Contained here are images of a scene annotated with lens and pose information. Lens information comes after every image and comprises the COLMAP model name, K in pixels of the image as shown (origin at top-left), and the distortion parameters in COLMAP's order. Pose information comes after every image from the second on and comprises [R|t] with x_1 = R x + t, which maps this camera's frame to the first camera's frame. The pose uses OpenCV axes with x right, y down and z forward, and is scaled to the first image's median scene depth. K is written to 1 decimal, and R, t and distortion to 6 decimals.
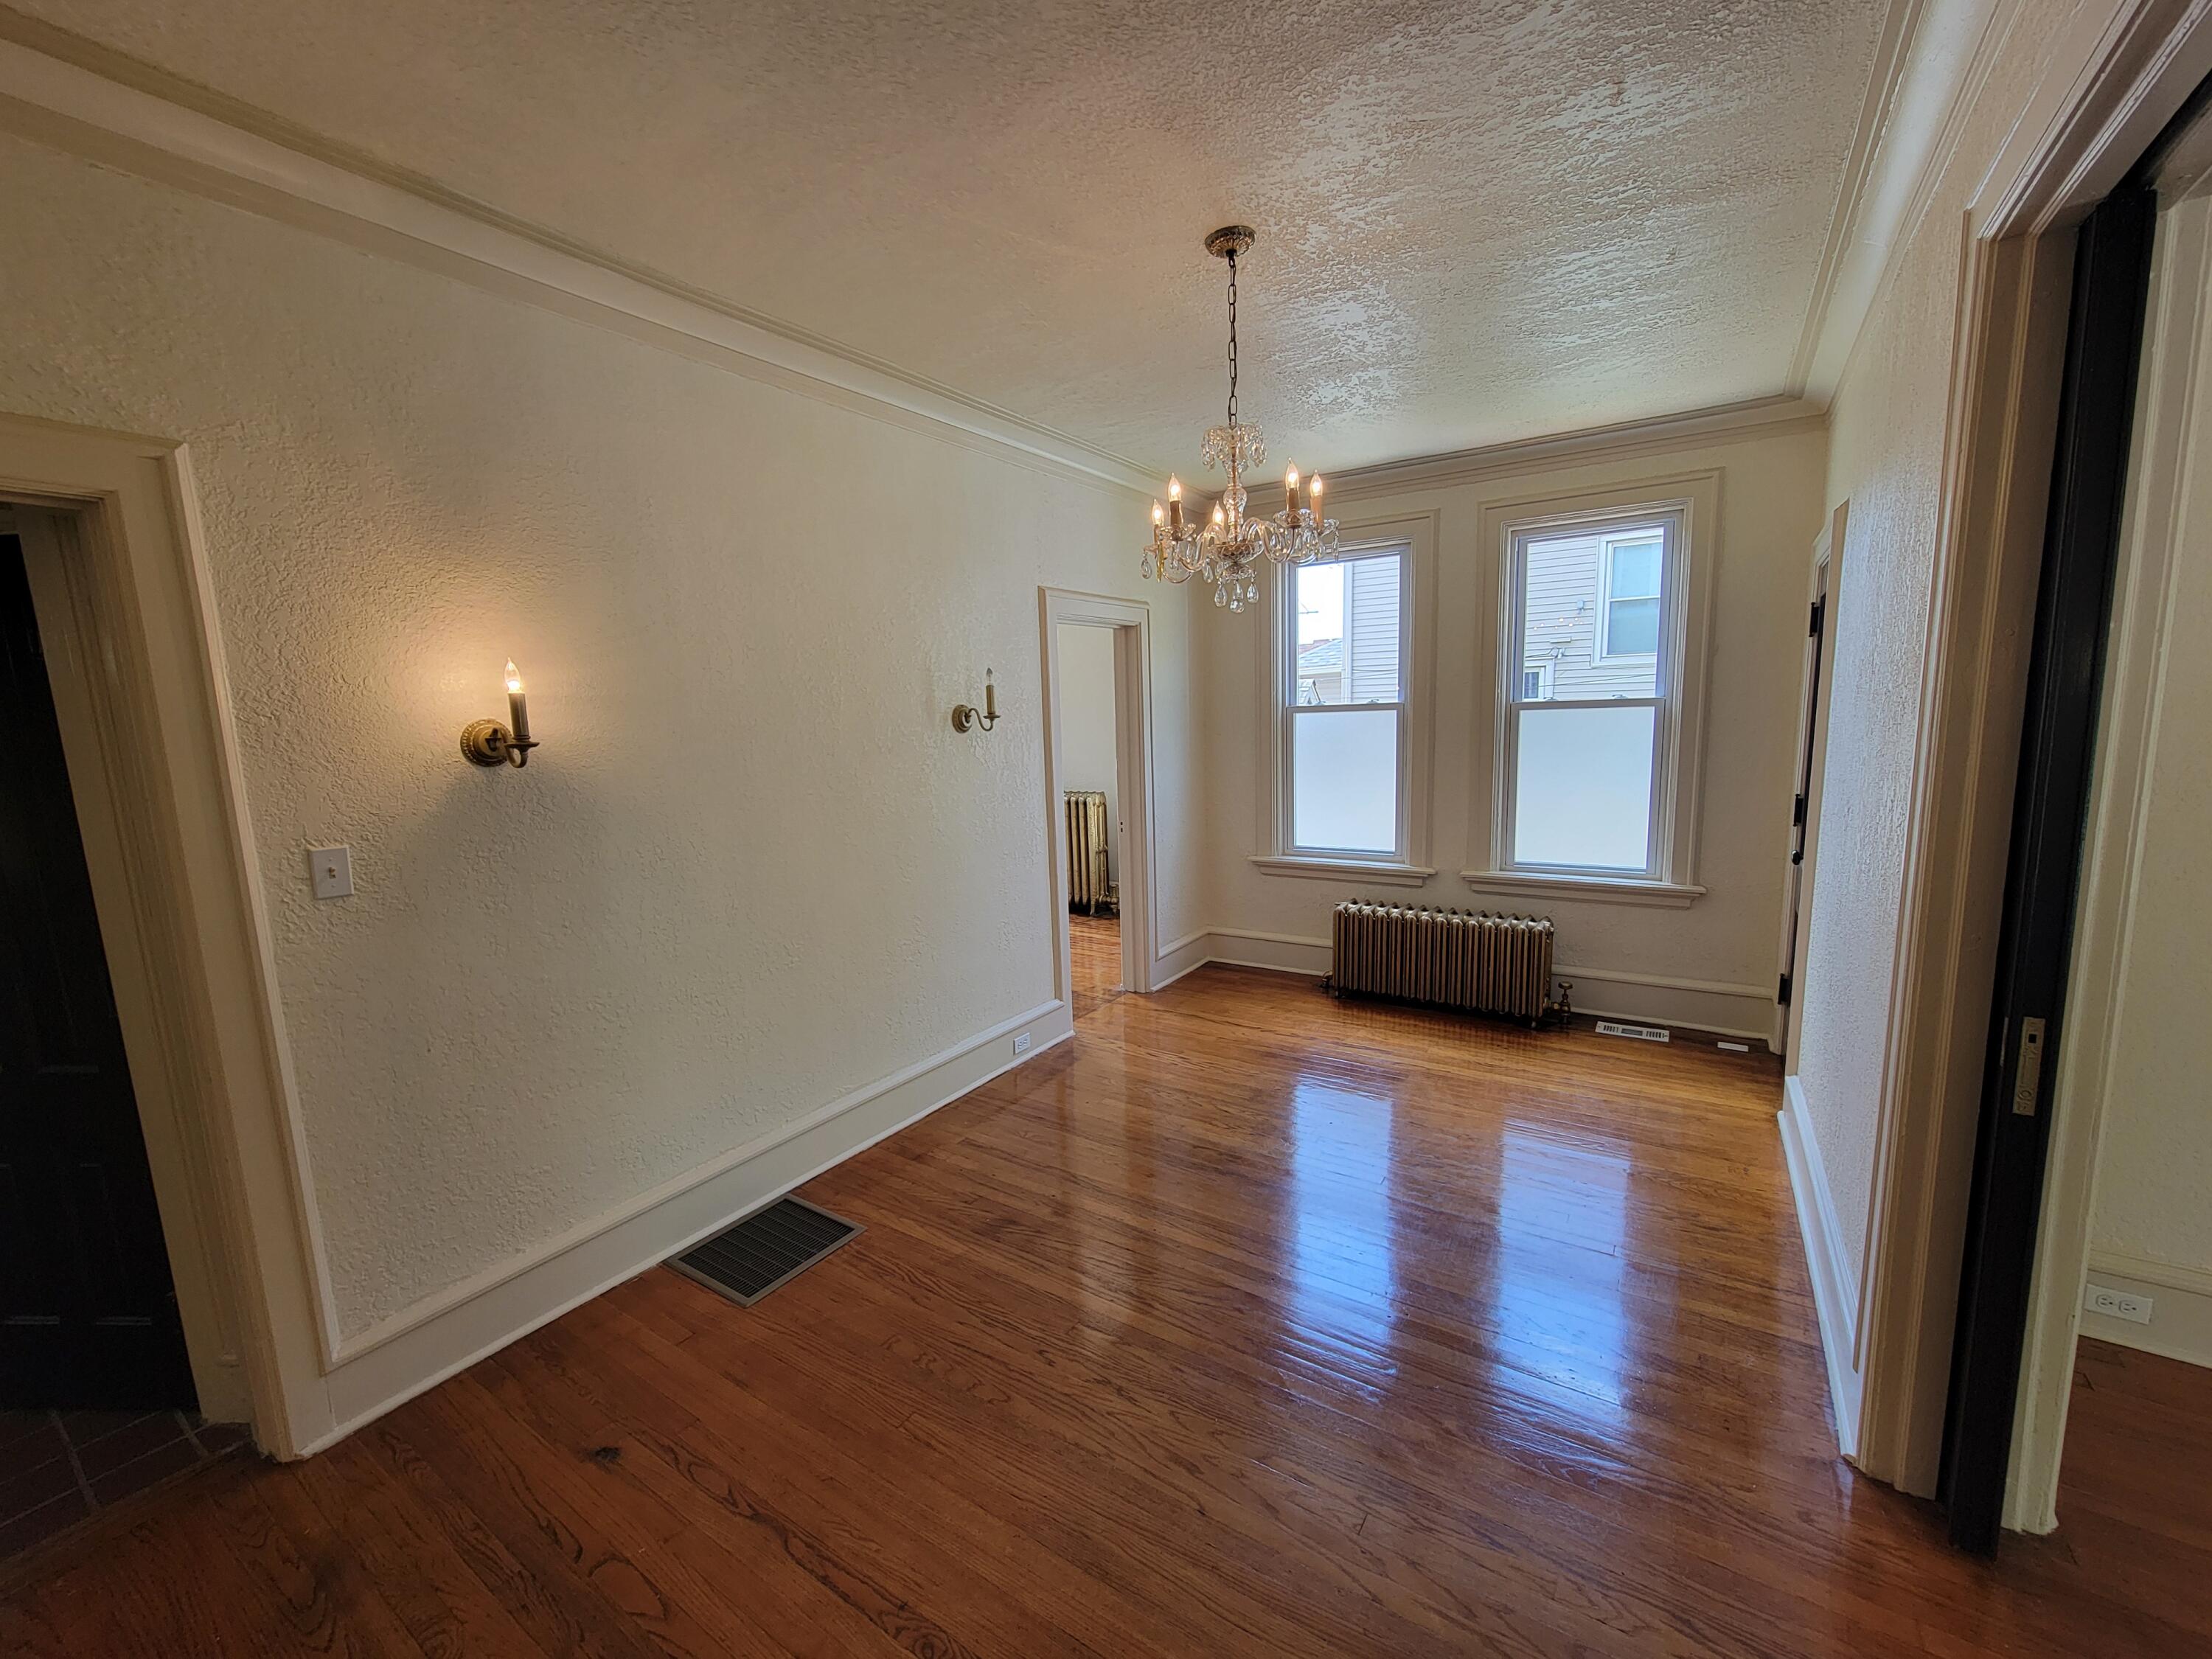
lens RADIAL K [[904.9, 0, 1092.0], [0, 904.9, 846.5], [0, 0, 1]] dist [-0.006932, 0.003873]
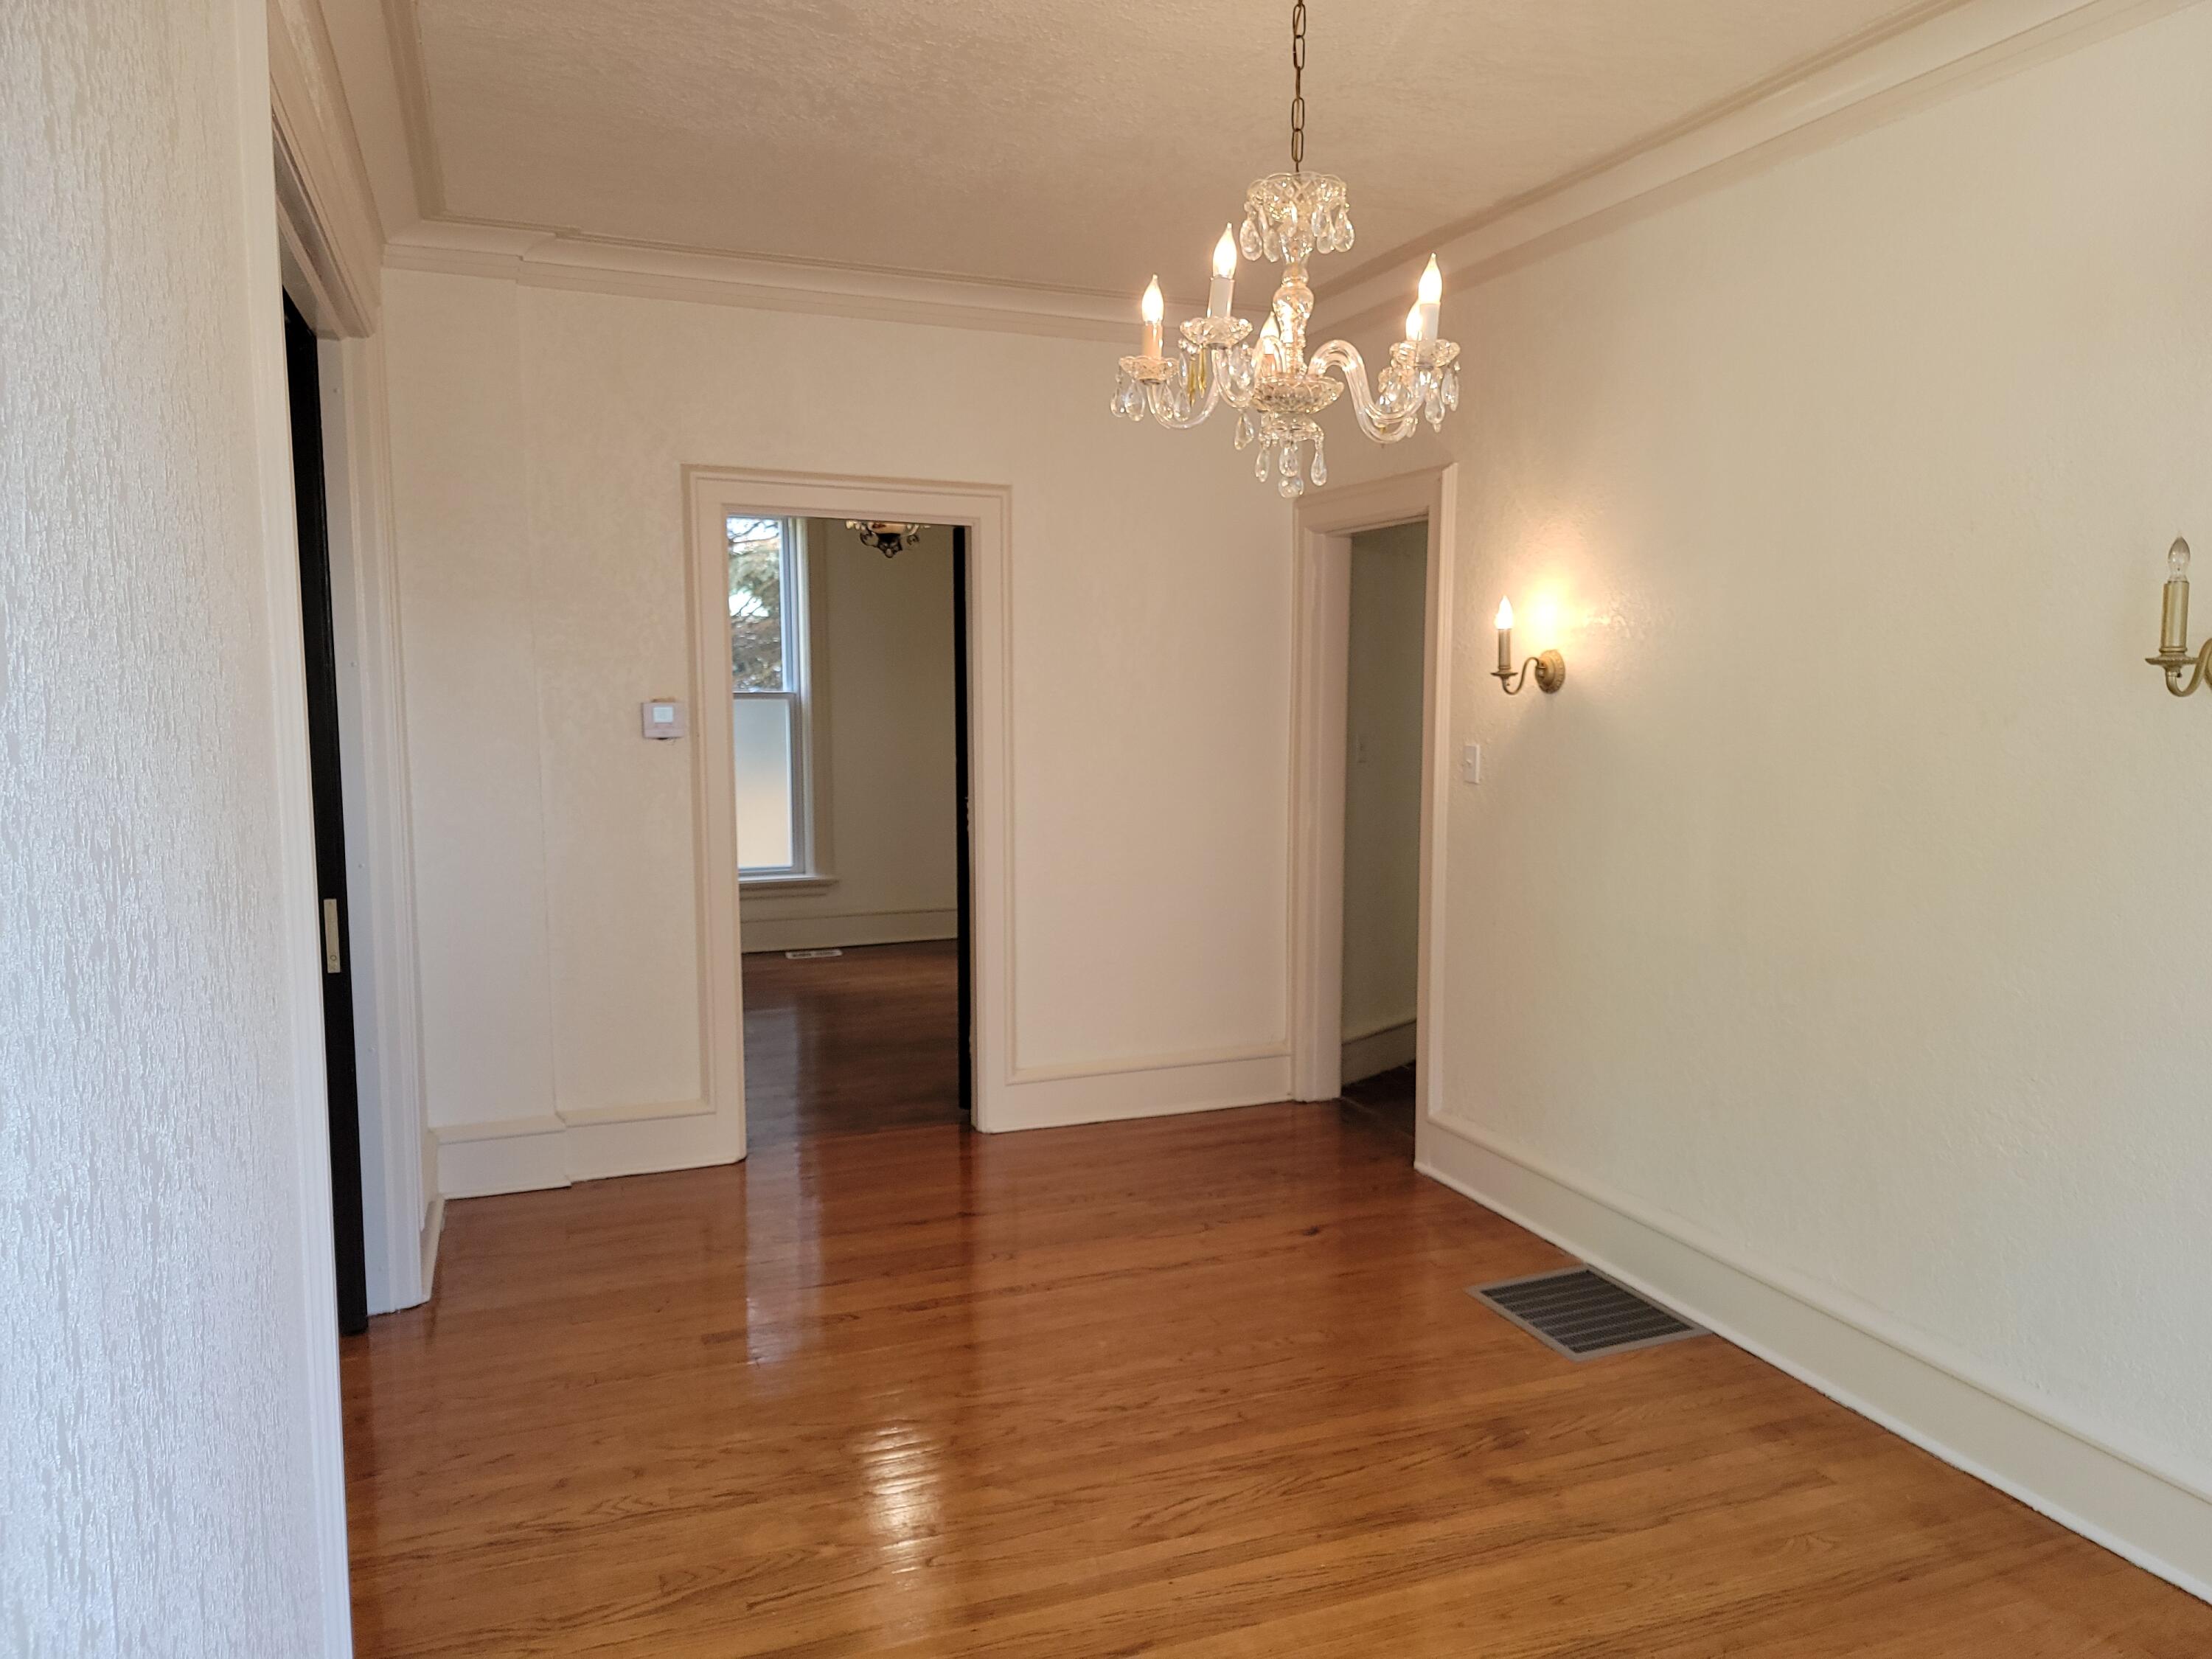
lens RADIAL K [[1546.3, 0, 1126.6], [0, 1546.3, 835.8], [0, 0, 1]] dist [0.070645, -0.059794]
pose [[-0.570707, 0.118071, -0.812621, 1.077978], [-0.104010, 0.971244, 0.214165, -0.250739], [0.814540, 0.206746, -0.542016, 1.522657]]
